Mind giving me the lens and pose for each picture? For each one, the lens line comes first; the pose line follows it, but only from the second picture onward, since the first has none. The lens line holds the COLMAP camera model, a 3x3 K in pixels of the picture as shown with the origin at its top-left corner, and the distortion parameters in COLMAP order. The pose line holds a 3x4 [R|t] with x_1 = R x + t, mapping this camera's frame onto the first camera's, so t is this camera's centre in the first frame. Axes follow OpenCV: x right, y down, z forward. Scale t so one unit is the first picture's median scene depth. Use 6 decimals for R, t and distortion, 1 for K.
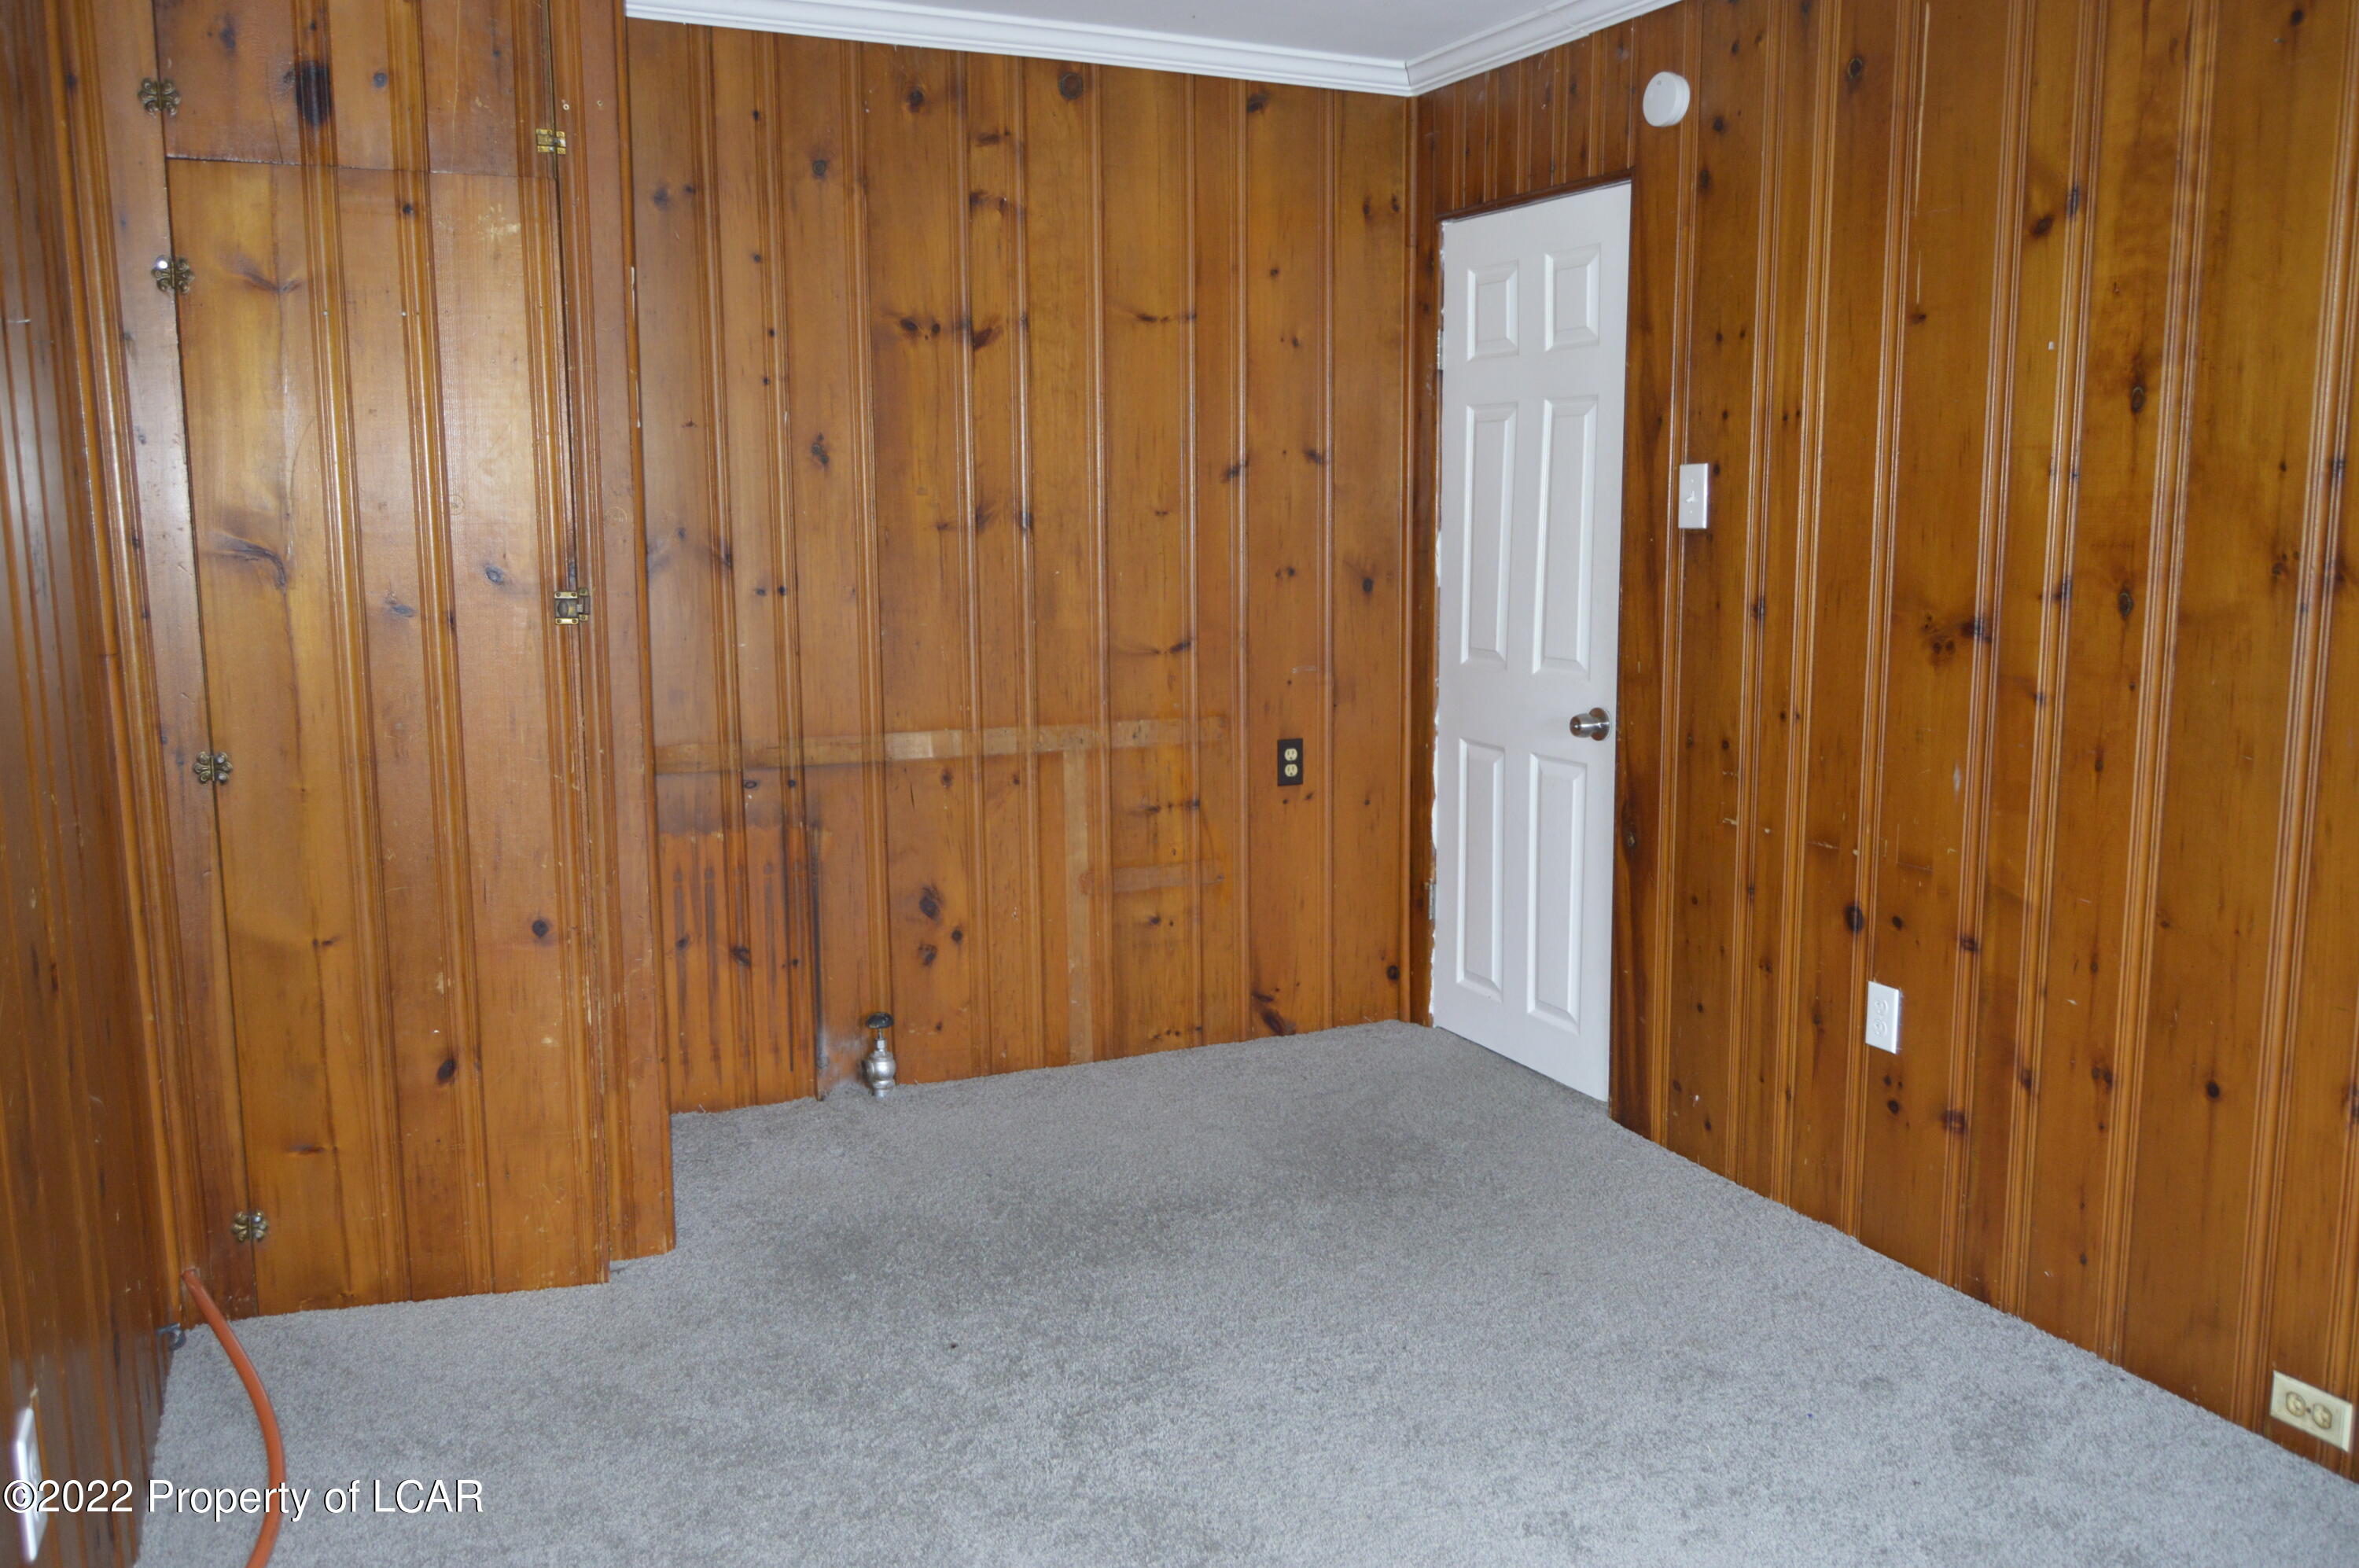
lens RADIAL K [[1869.5, 0, 1183.4], [0, 1869.5, 782.6], [0, 0, 1]] dist [-0.017284, 0.018118]
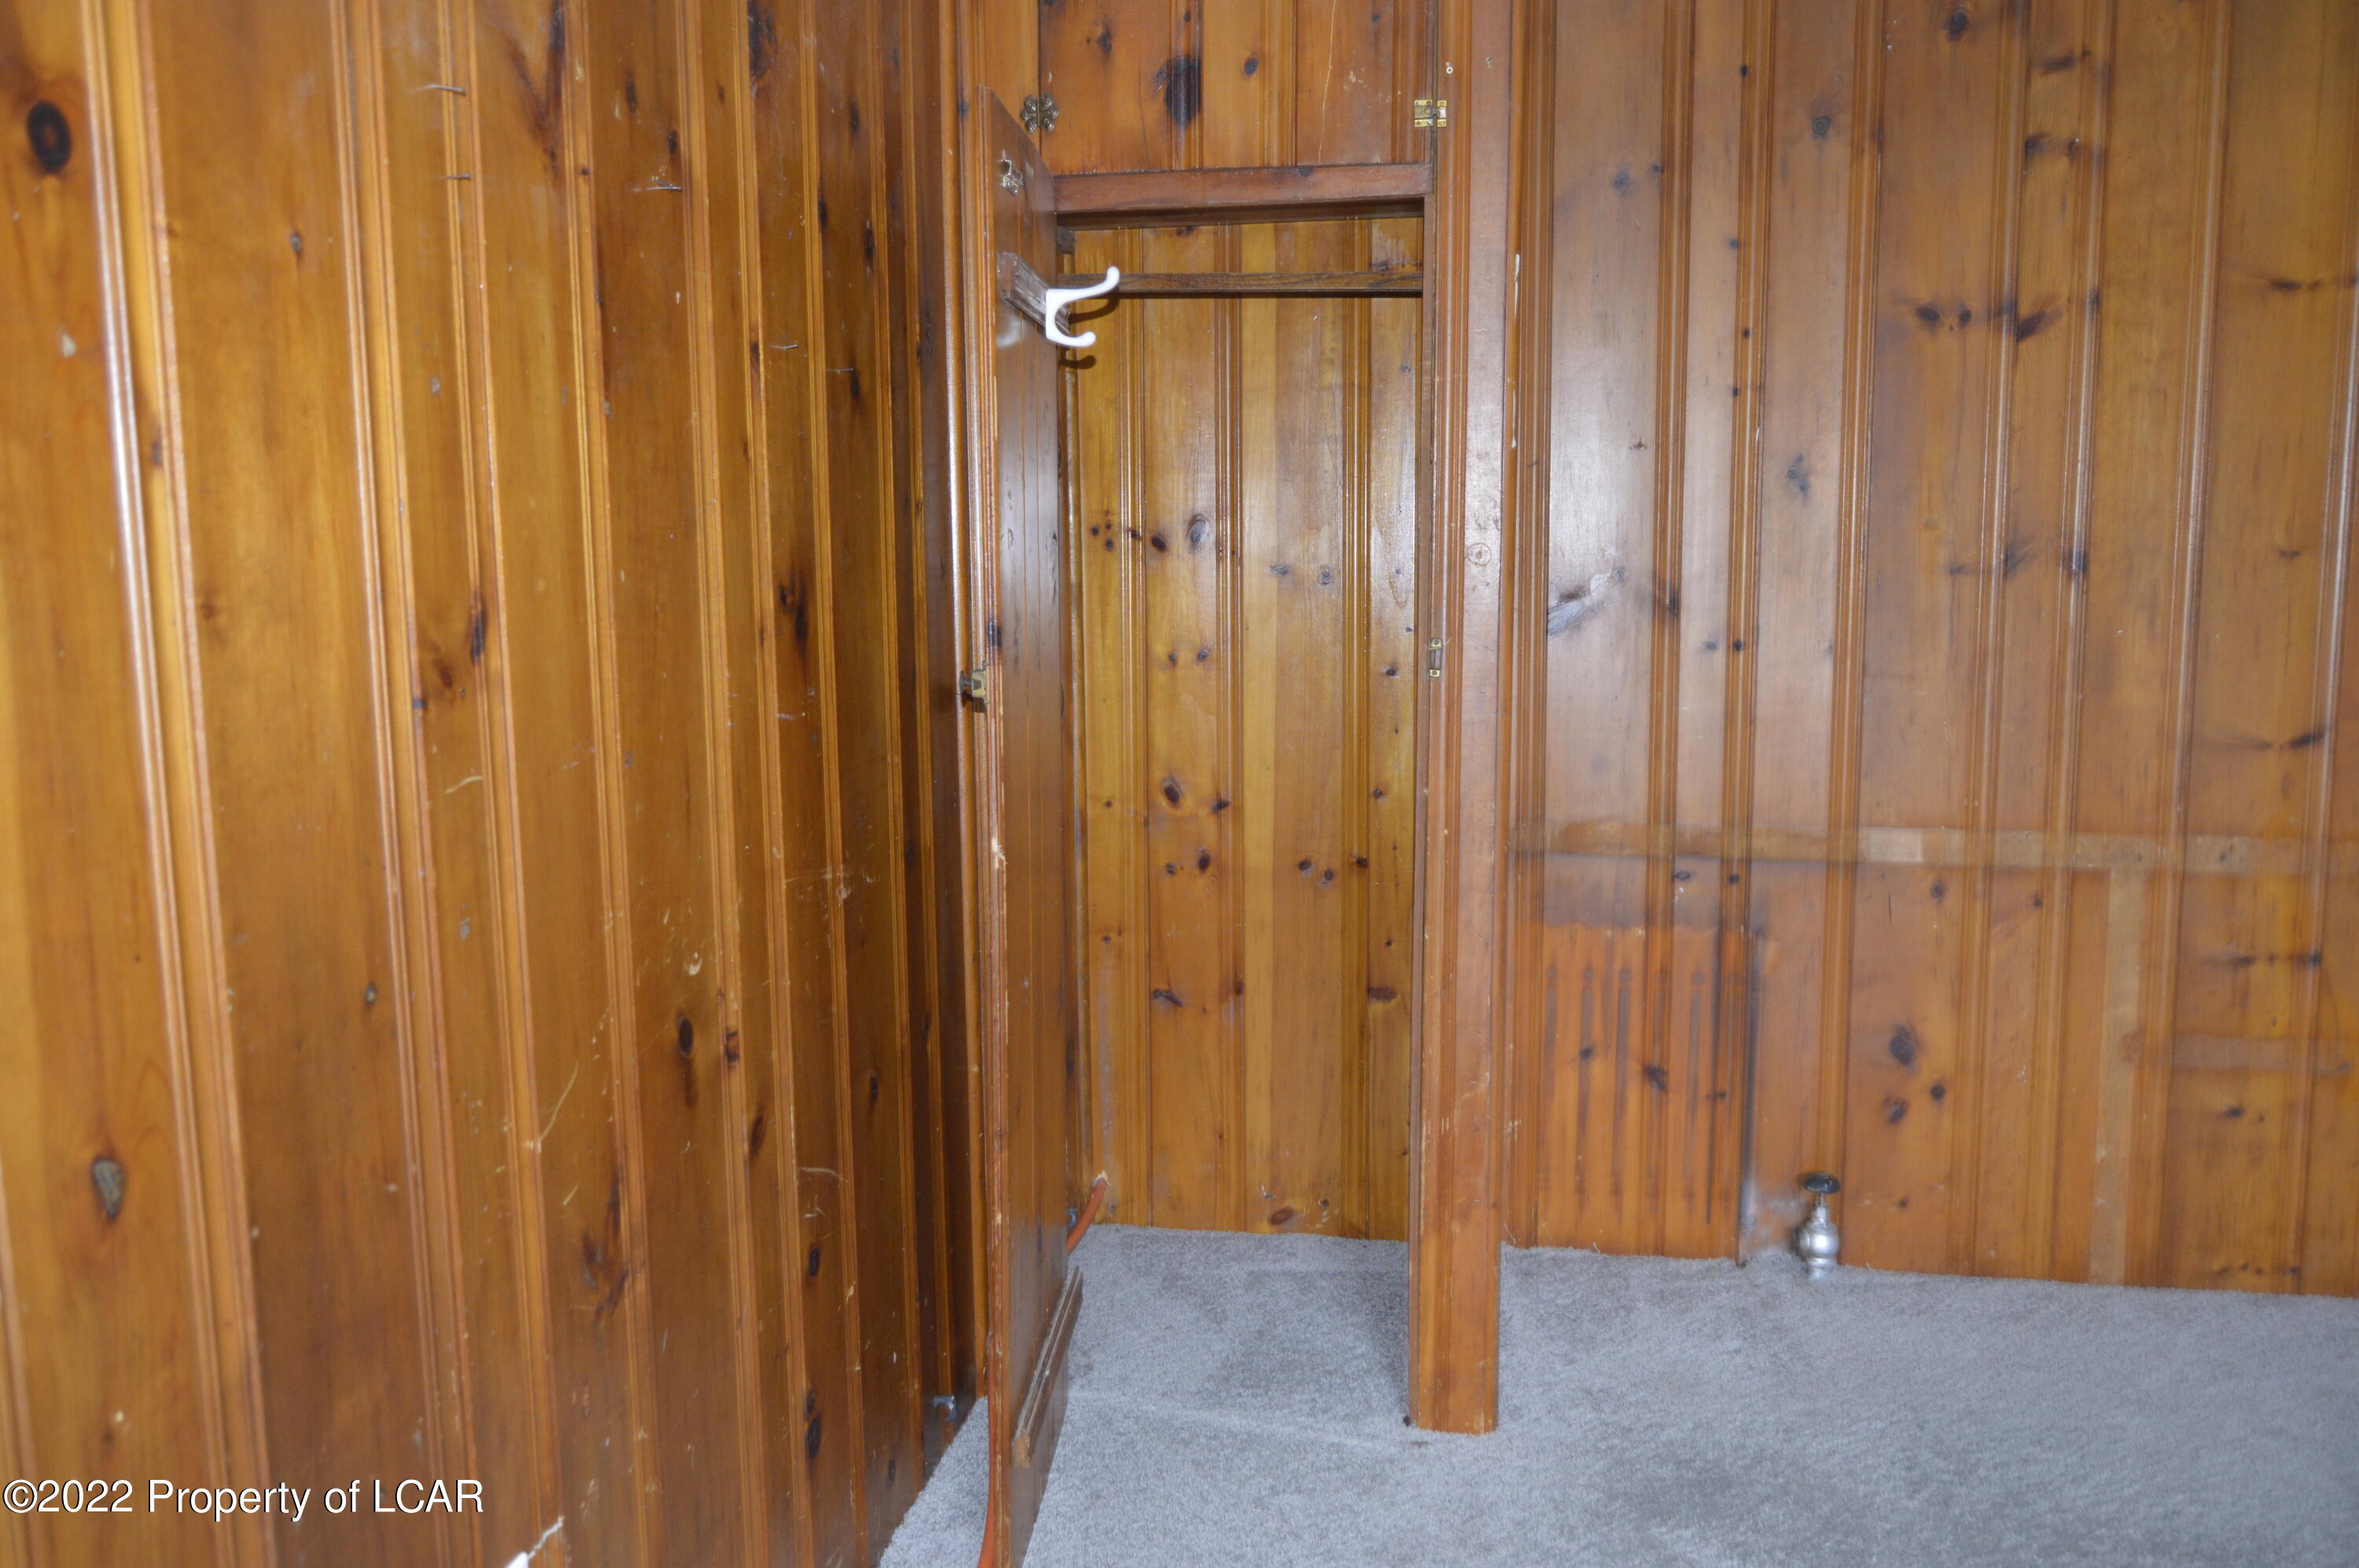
lens RADIAL K [[1835.8, 0, 1190.6], [0, 1835.8, 779.9], [0, 0, 1]] dist [-0.023097, 0.010965]
pose [[0.820872, 0.072483, -0.566494, 0.047328], [-0.083248, 0.996505, 0.006874, -0.028179], [0.565013, 0.041517, 0.824037, 0.193650]]
